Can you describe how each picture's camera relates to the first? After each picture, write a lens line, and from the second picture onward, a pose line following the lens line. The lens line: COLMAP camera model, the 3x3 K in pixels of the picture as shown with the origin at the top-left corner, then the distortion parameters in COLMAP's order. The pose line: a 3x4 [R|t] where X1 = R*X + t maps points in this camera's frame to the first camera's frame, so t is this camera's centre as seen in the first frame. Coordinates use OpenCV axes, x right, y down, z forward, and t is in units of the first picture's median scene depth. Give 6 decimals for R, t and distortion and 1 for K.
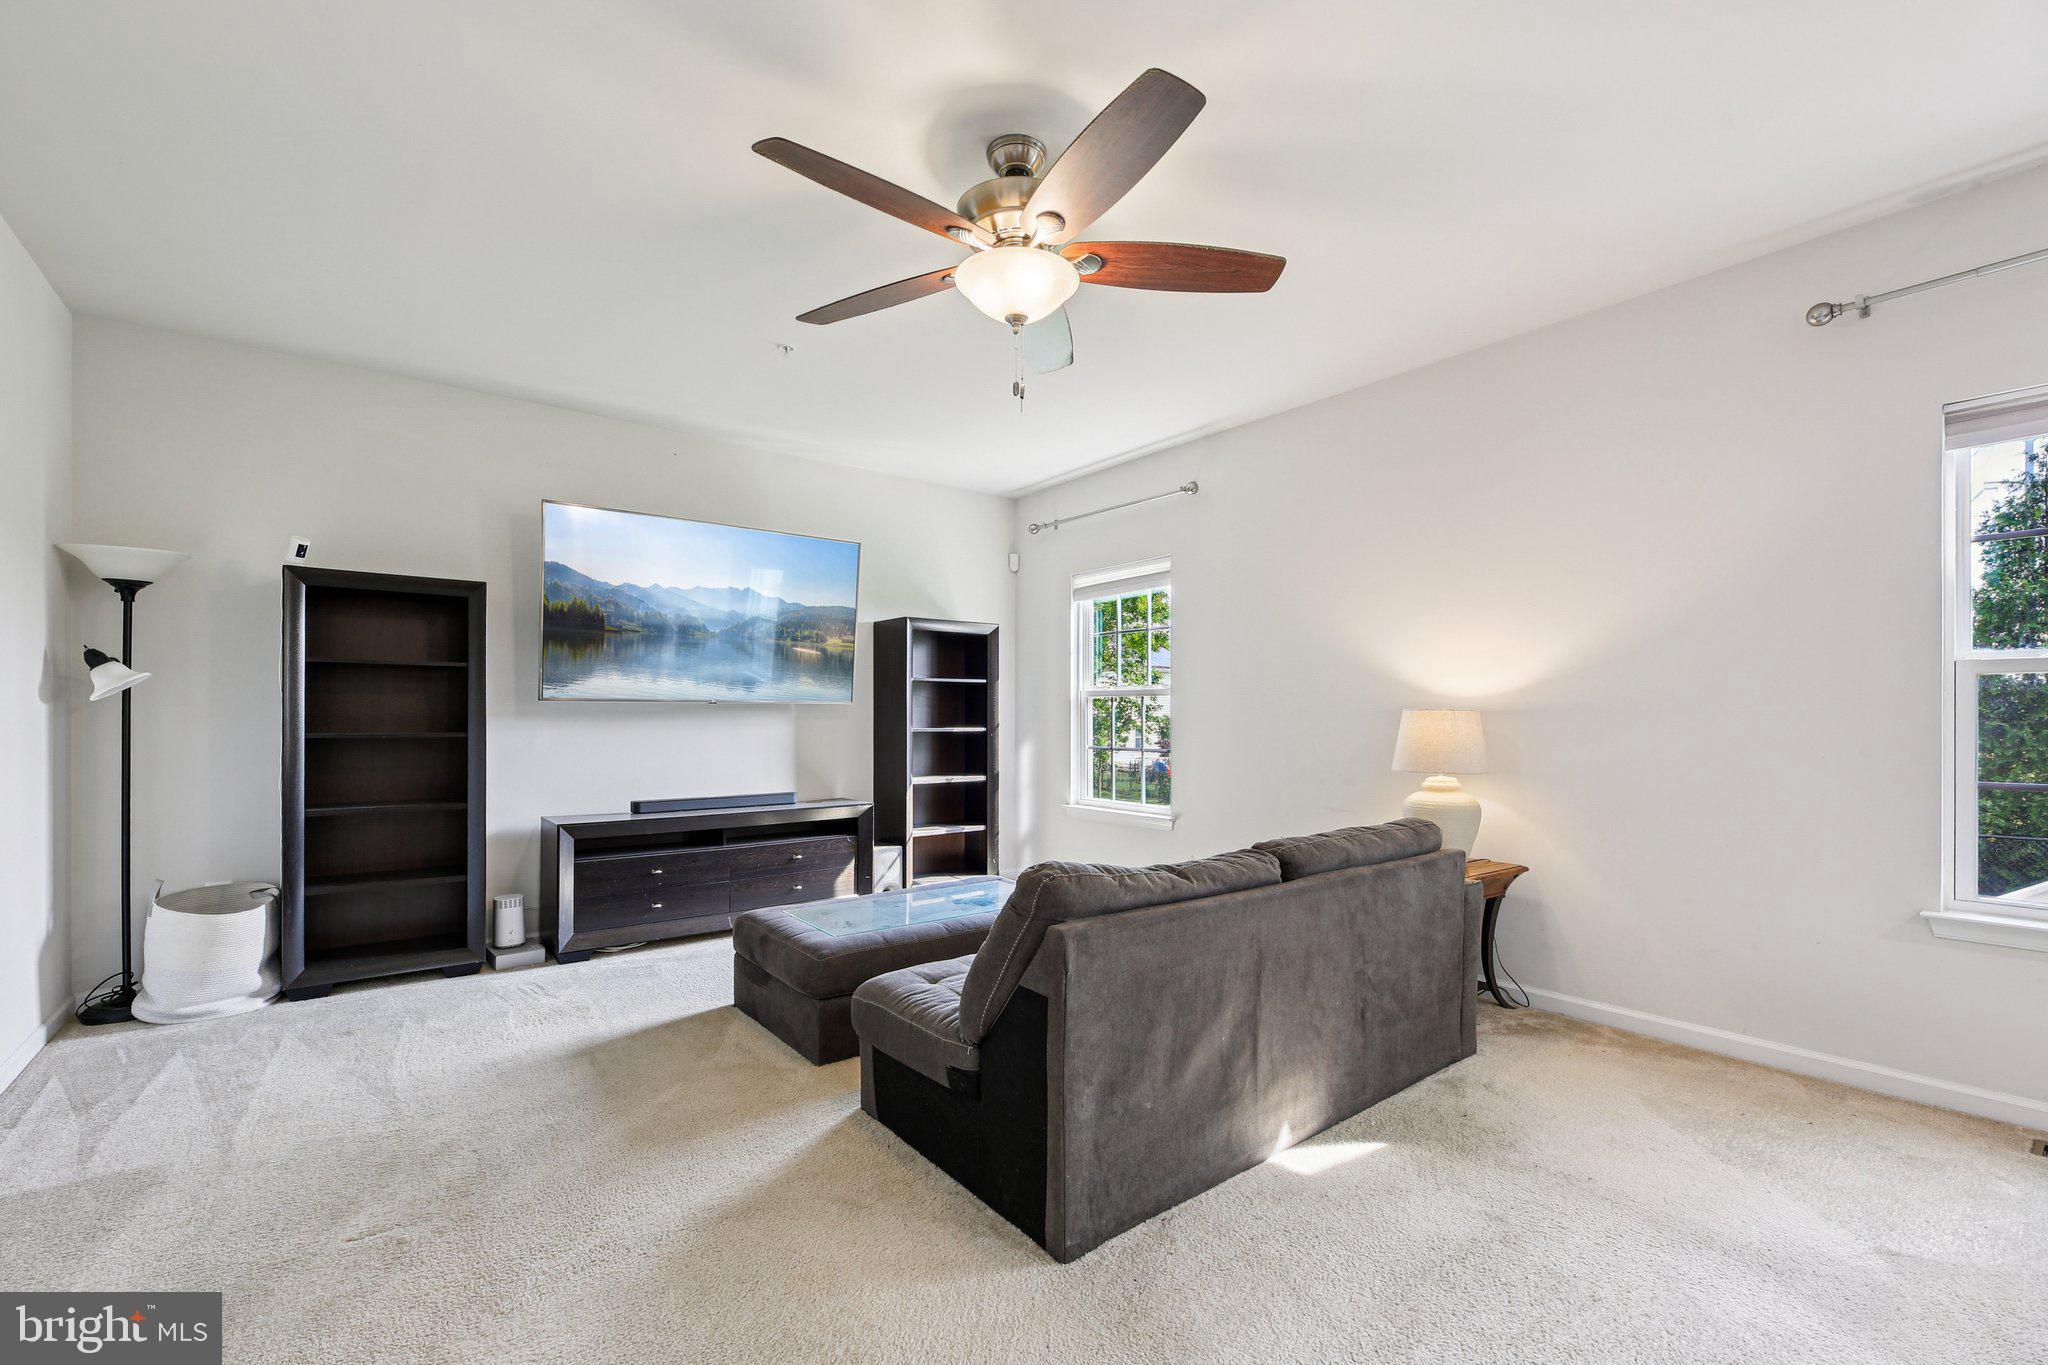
lens RADIAL K [[875.5, 0, 1035.6], [0, 875.5, 715.0], [0, 0, 1]] dist [-0.000213, -0.000852]
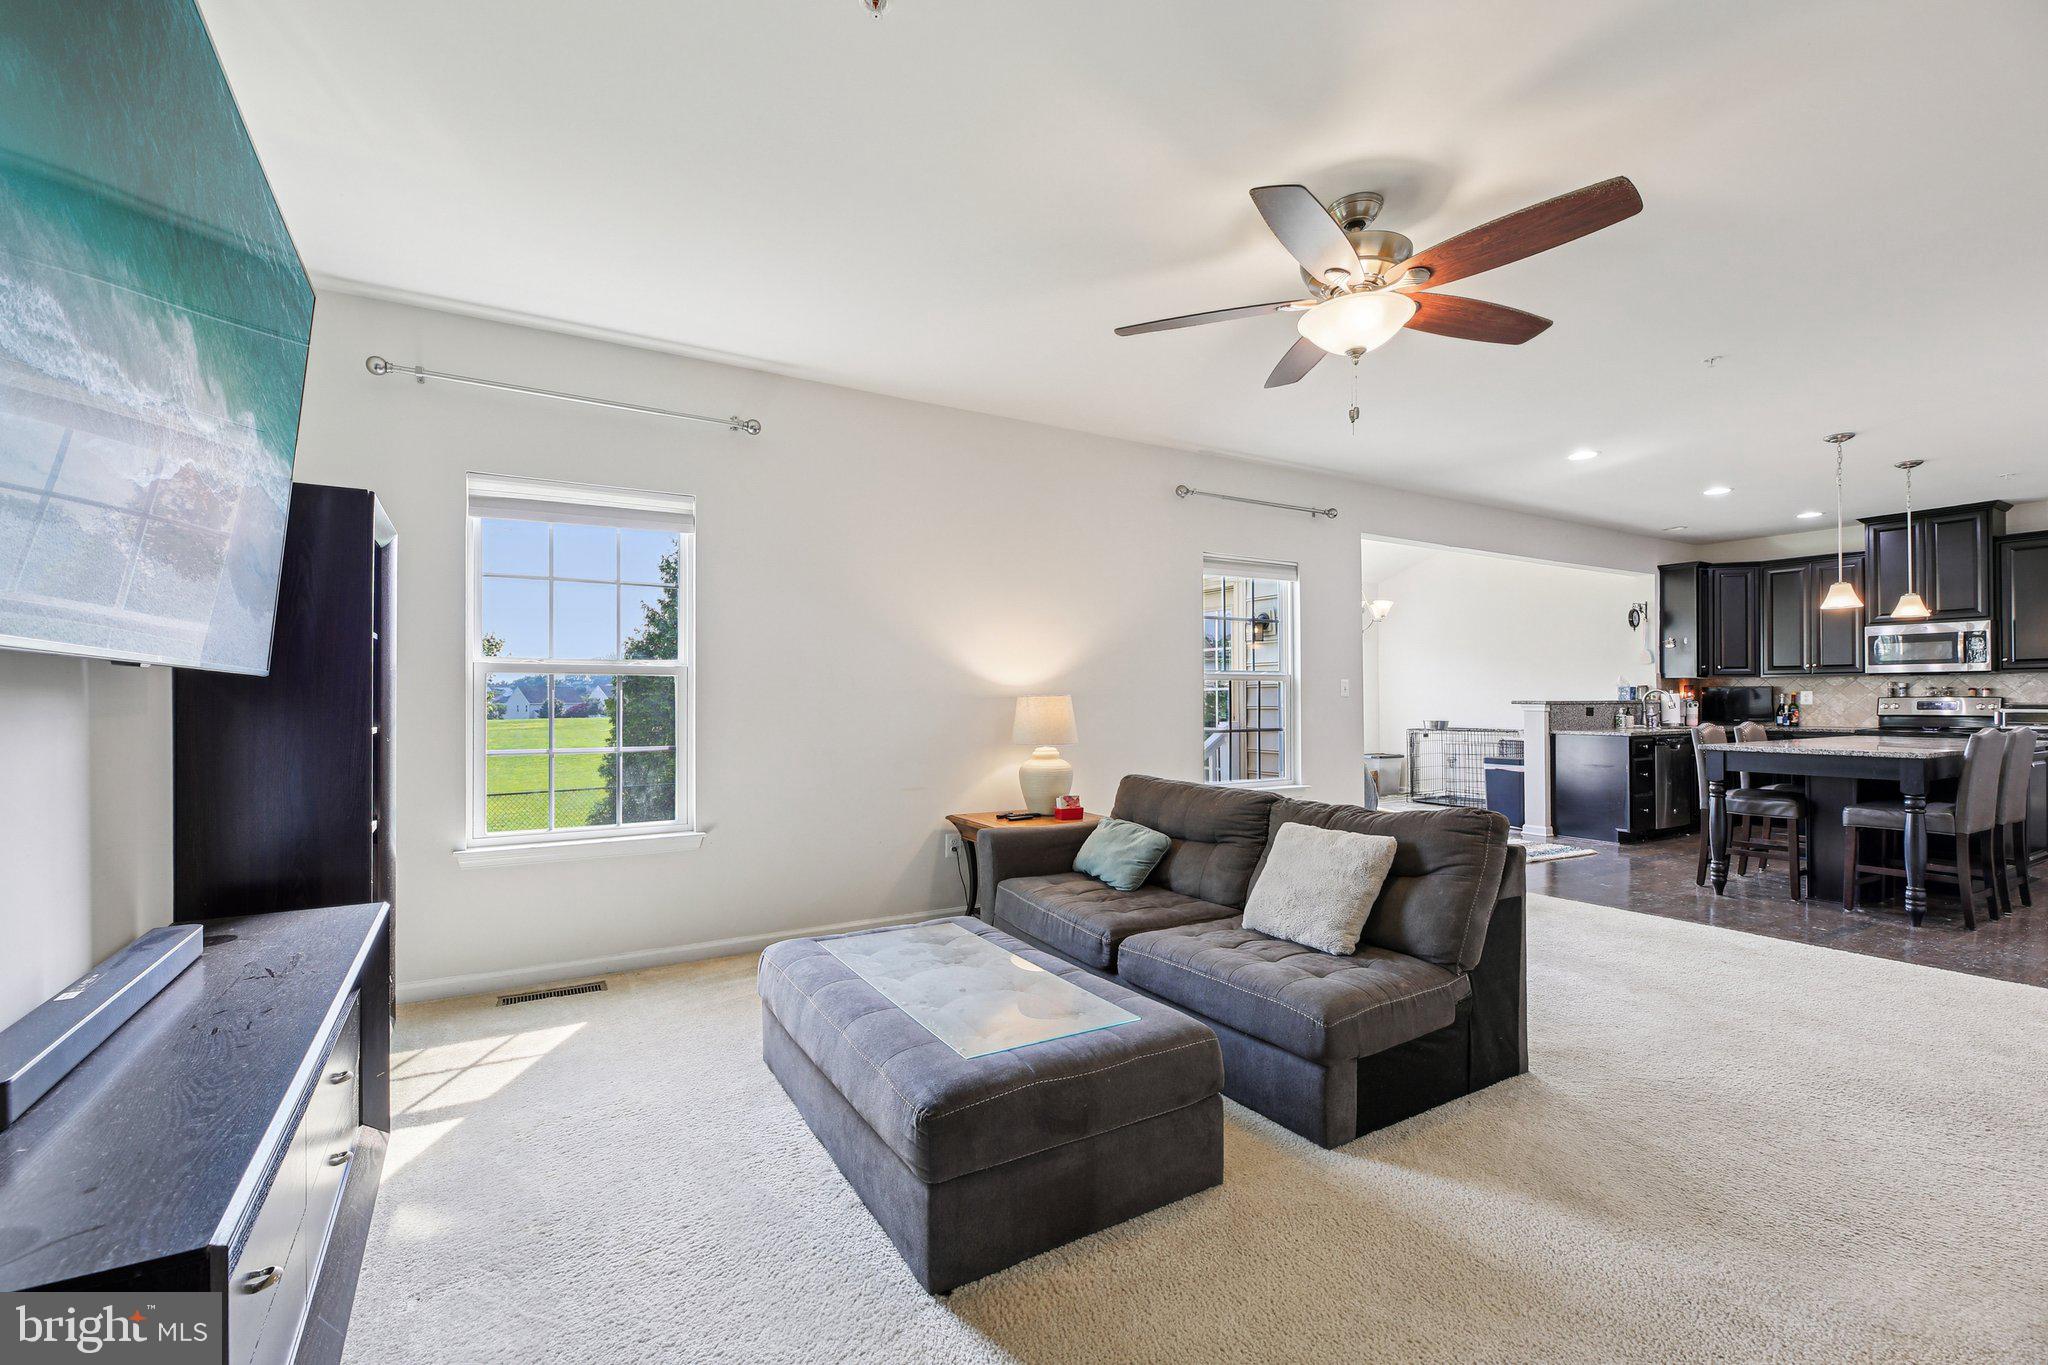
lens RADIAL K [[875.5, 0, 985.1], [0, 875.5, 692.3], [0, 0, 1]] dist [-0.000213, -0.000852]
pose [[0.133099, 0.007597, 0.991074, -0.707289], [0.003207, 0.999962, -0.008096, -0.000428], [-0.991098, 0.004256, 0.133069, 0.777885]]
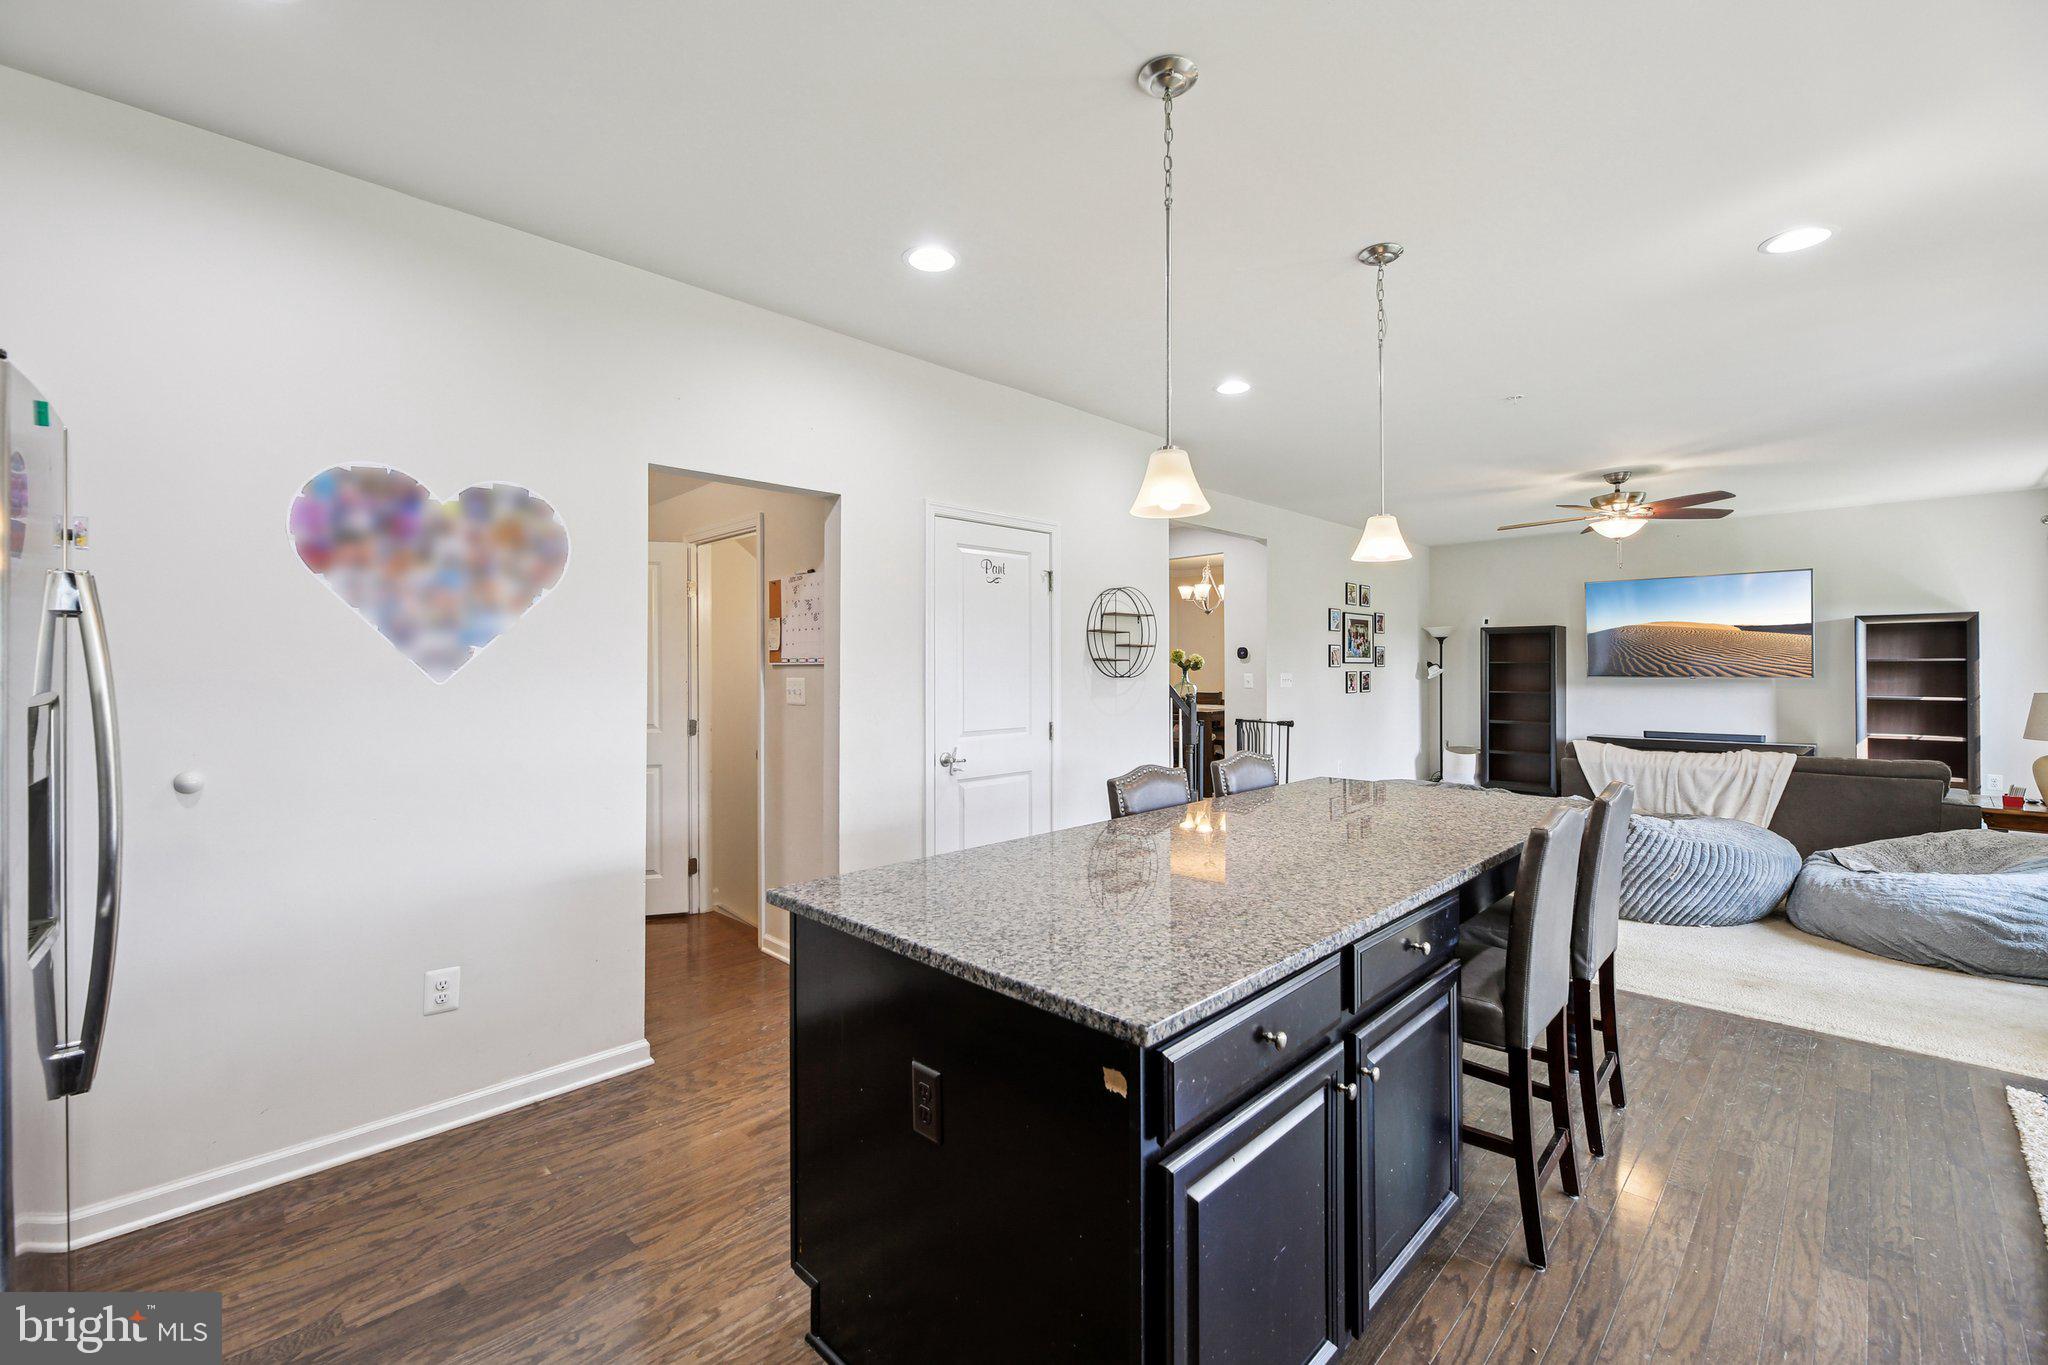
lens RADIAL K [[875.5, 0, 984.4], [0, 875.5, 664.7], [0, 0, 1]] dist [-0.000213, -0.000852]
pose [[0.122733, -0.004390, -0.992430, 1.527608], [0.002647, 0.999988, -0.004096, -0.048685], [0.992436, -0.002124, 0.122743, -0.796435]]
